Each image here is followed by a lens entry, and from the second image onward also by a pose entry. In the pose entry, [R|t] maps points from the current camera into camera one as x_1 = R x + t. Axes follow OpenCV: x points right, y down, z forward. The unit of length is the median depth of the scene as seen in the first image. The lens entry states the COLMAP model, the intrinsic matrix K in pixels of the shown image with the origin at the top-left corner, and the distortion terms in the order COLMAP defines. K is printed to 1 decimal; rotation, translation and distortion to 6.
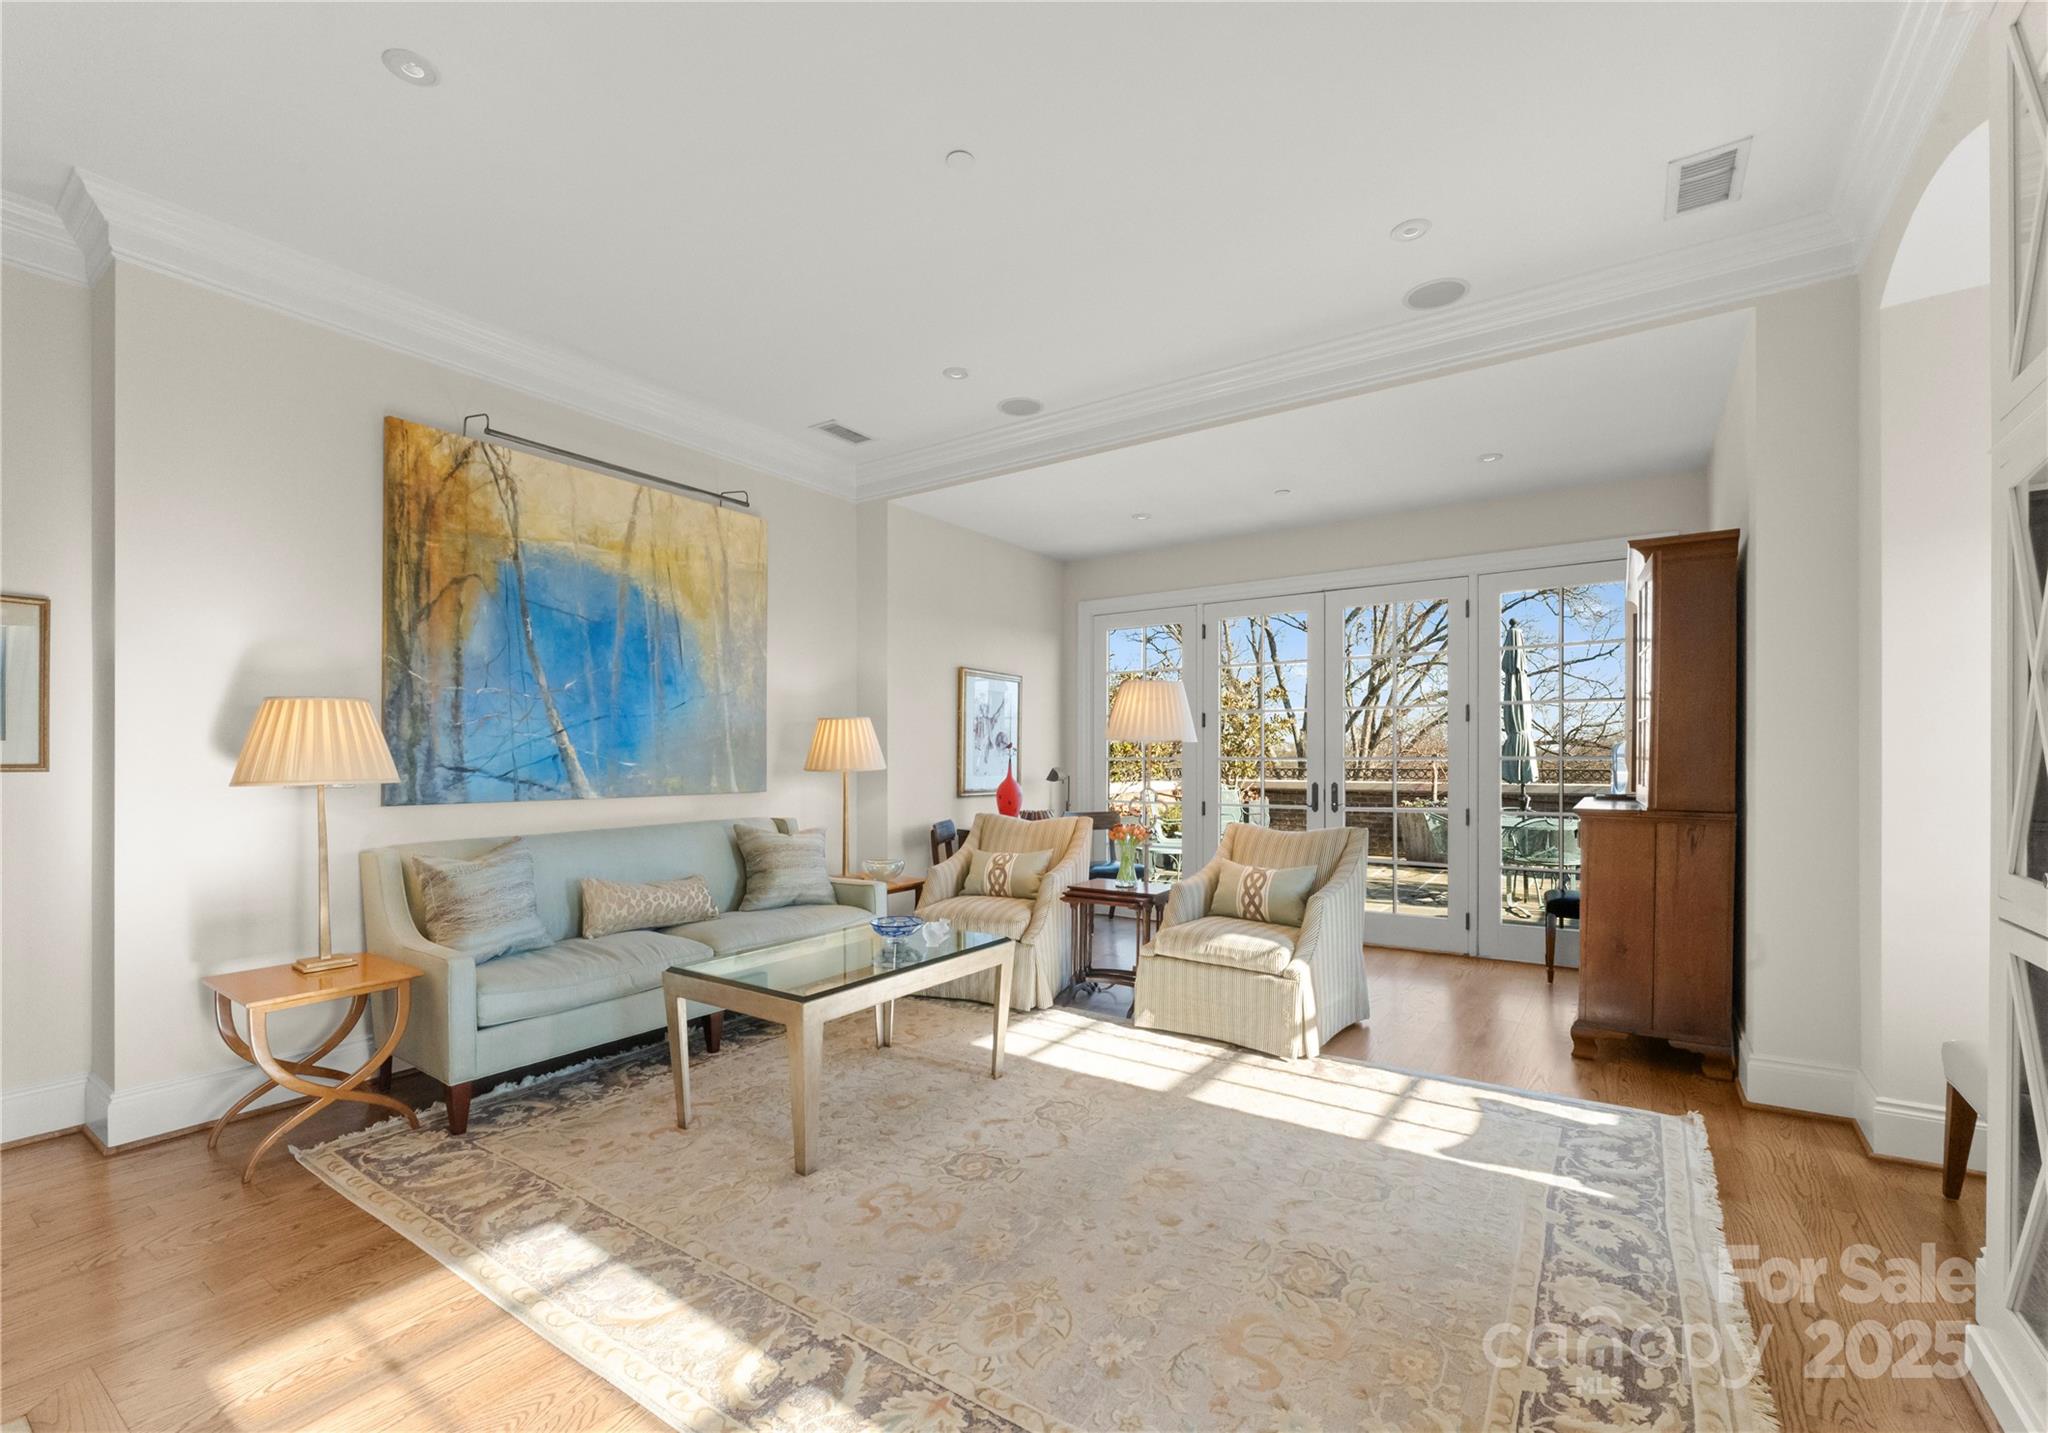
lens RADIAL K [[873.2, 0, 1018.4], [0, 873.2, 756.9], [0, 0, 1]] dist [0.004683, -0.000989]
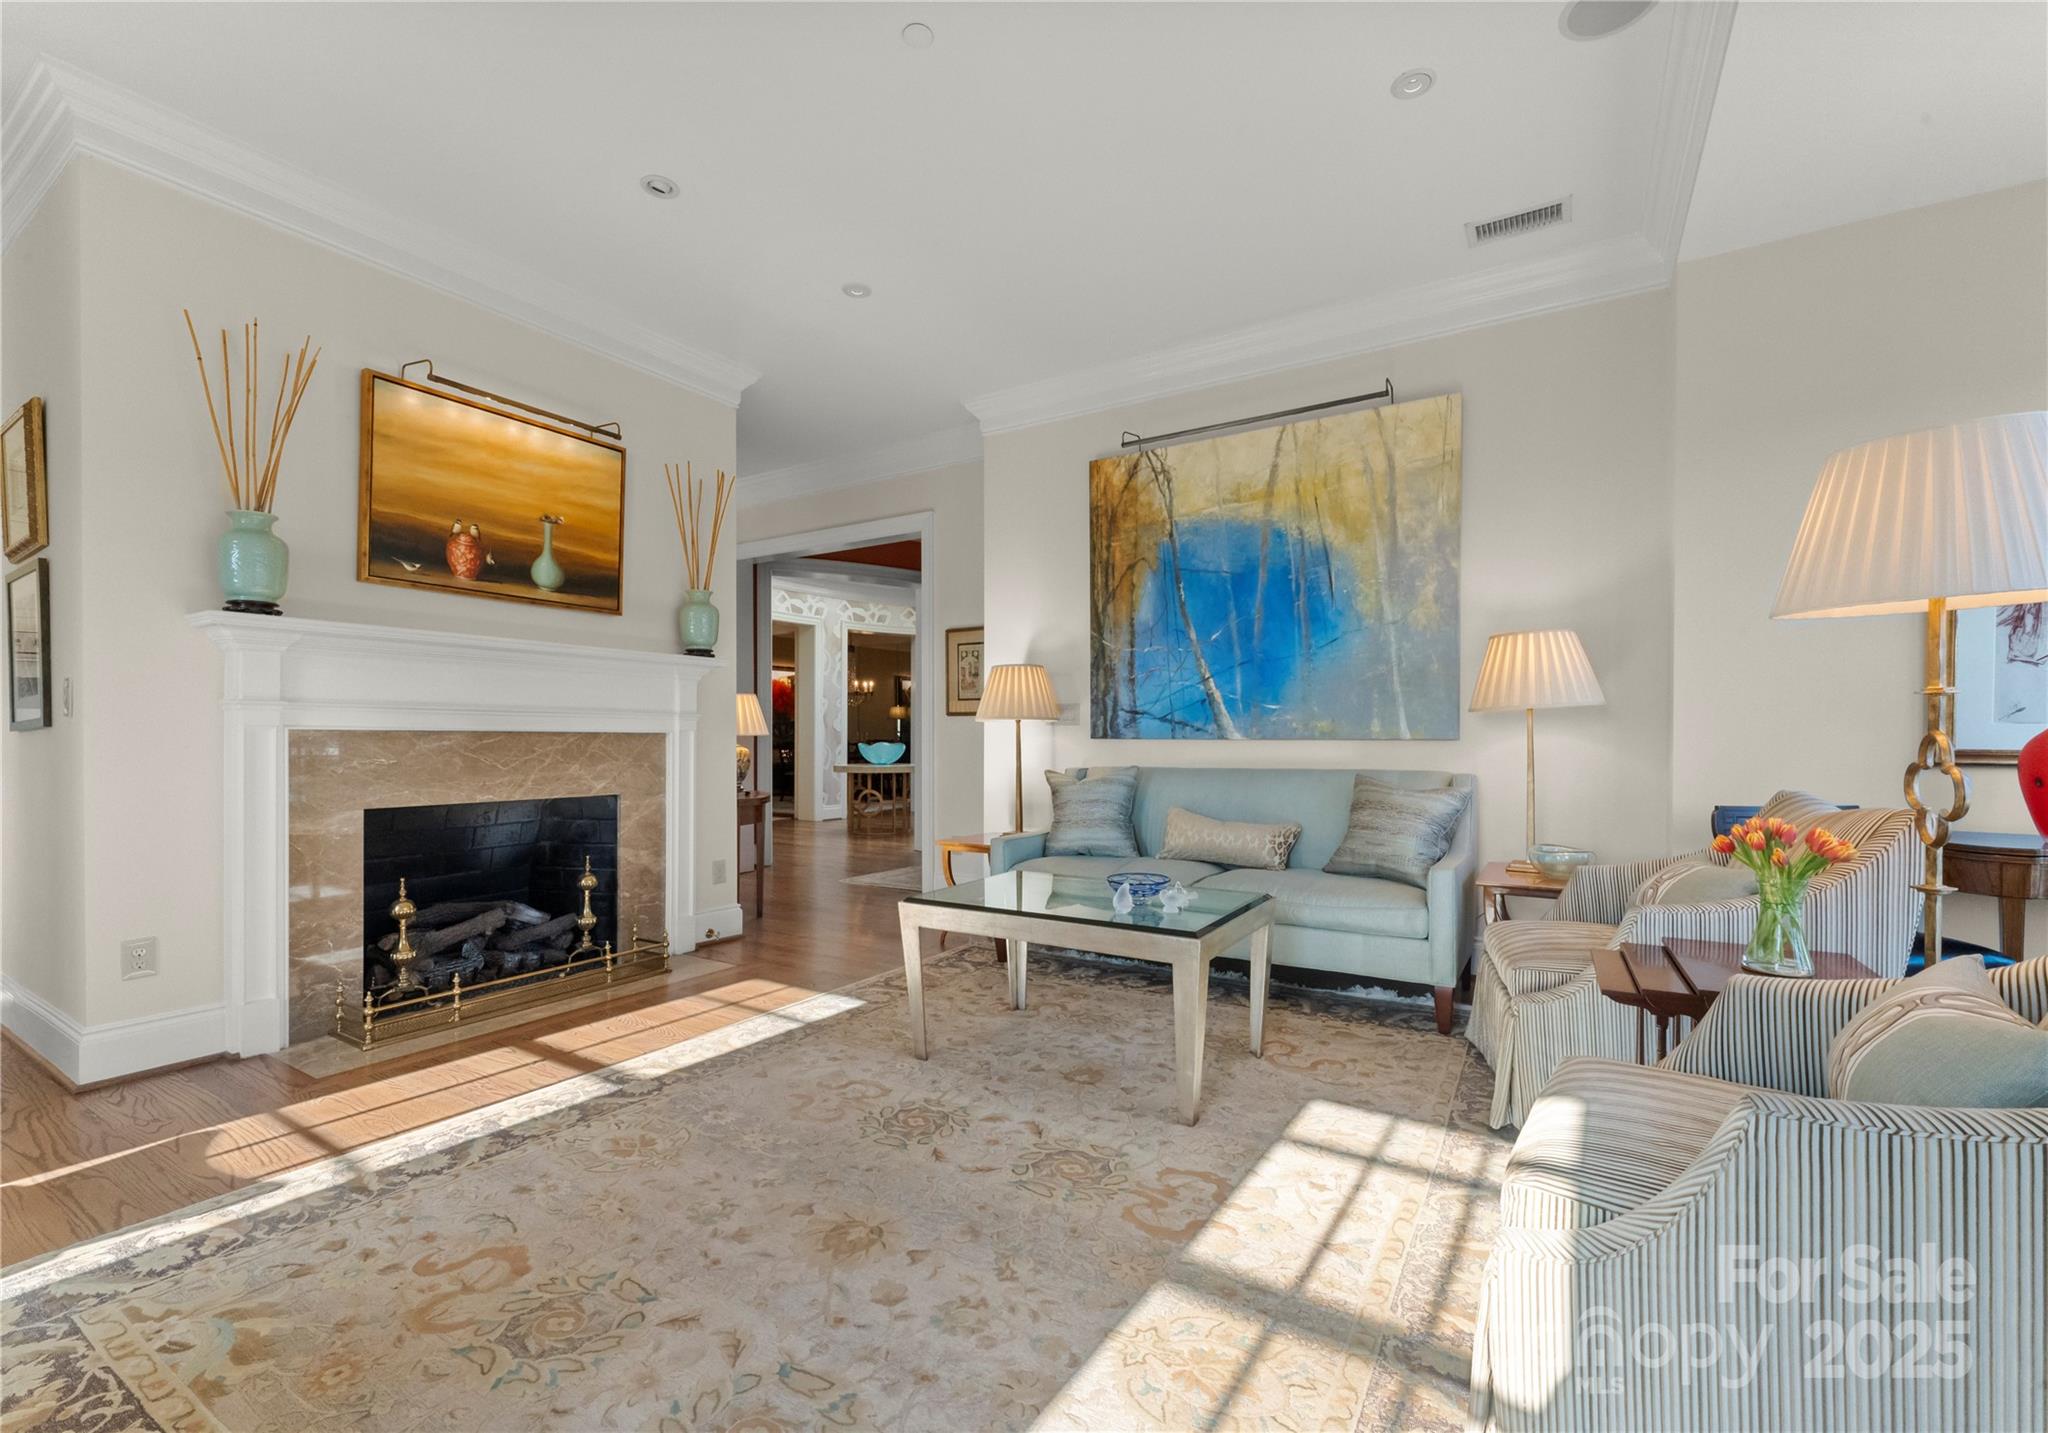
lens RADIAL K [[873.2, 0, 1039.6], [0, 873.2, 734.5], [0, 0, 1]] dist [0.004683, -0.000989]
pose [[0.060100, 0.003792, -0.998185, 0.605131], [0.004863, 0.999980, 0.004091, 0.038739], [0.998180, -0.005100, 0.060081, 0.741859]]
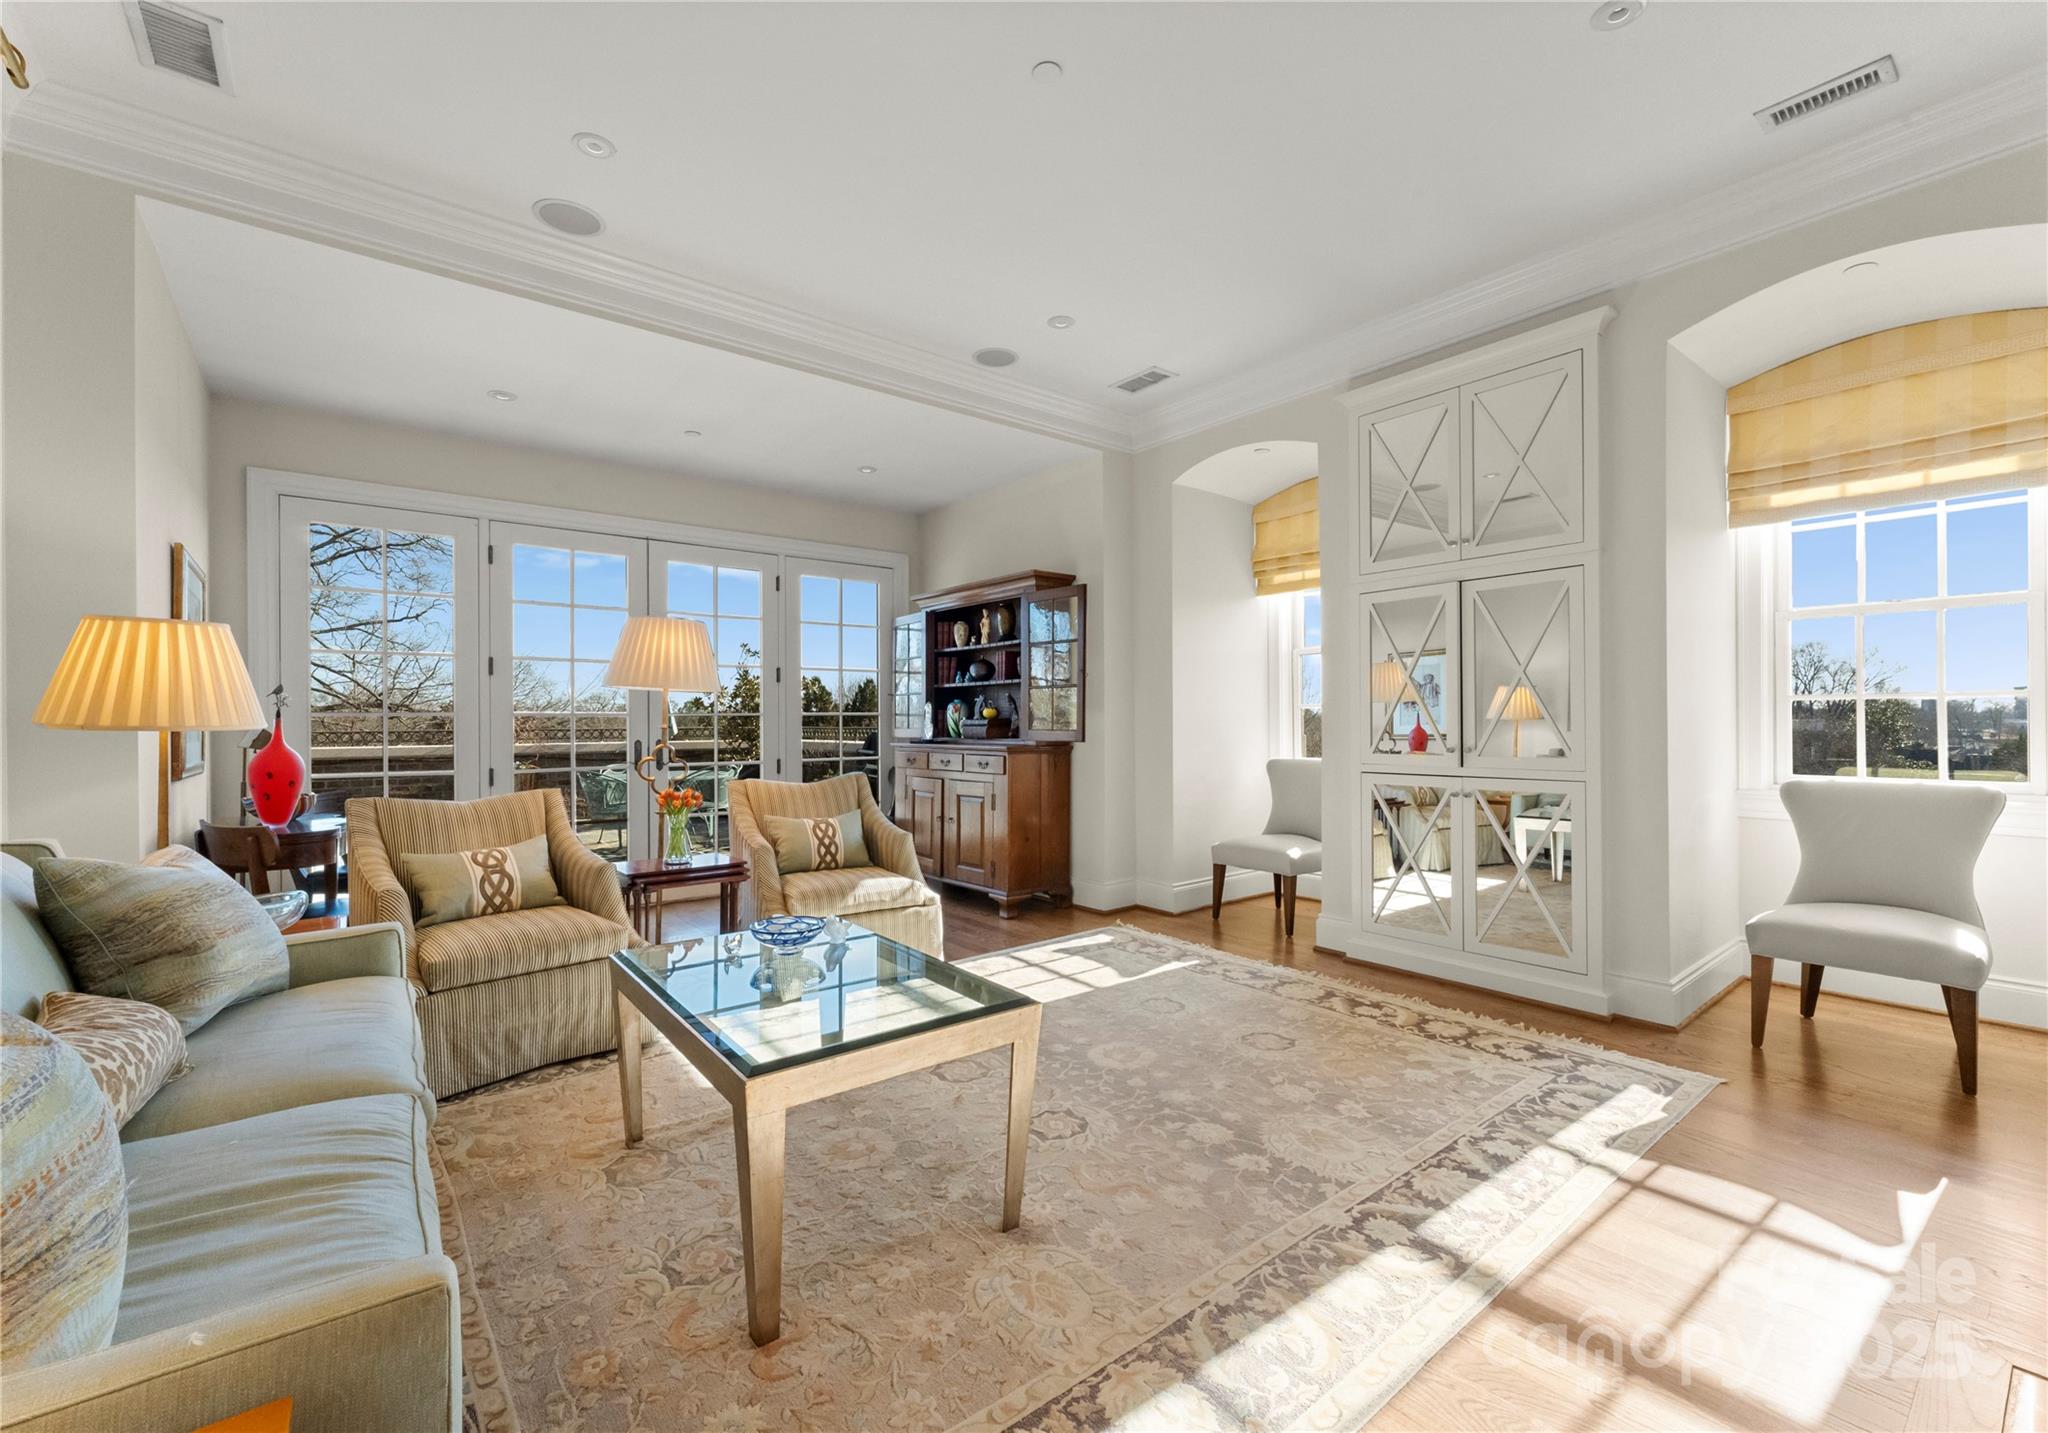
lens RADIAL K [[873.2, 0, 1014.8], [0, 873.2, 715.3], [0, 0, 1]] dist [0.004683, -0.000989]
pose [[0.296334, 0.005666, 0.955067, -0.680220], [0.002234, 0.999976, -0.006625, 0.015879], [-0.955082, 0.004097, 0.296315, 0.520636]]
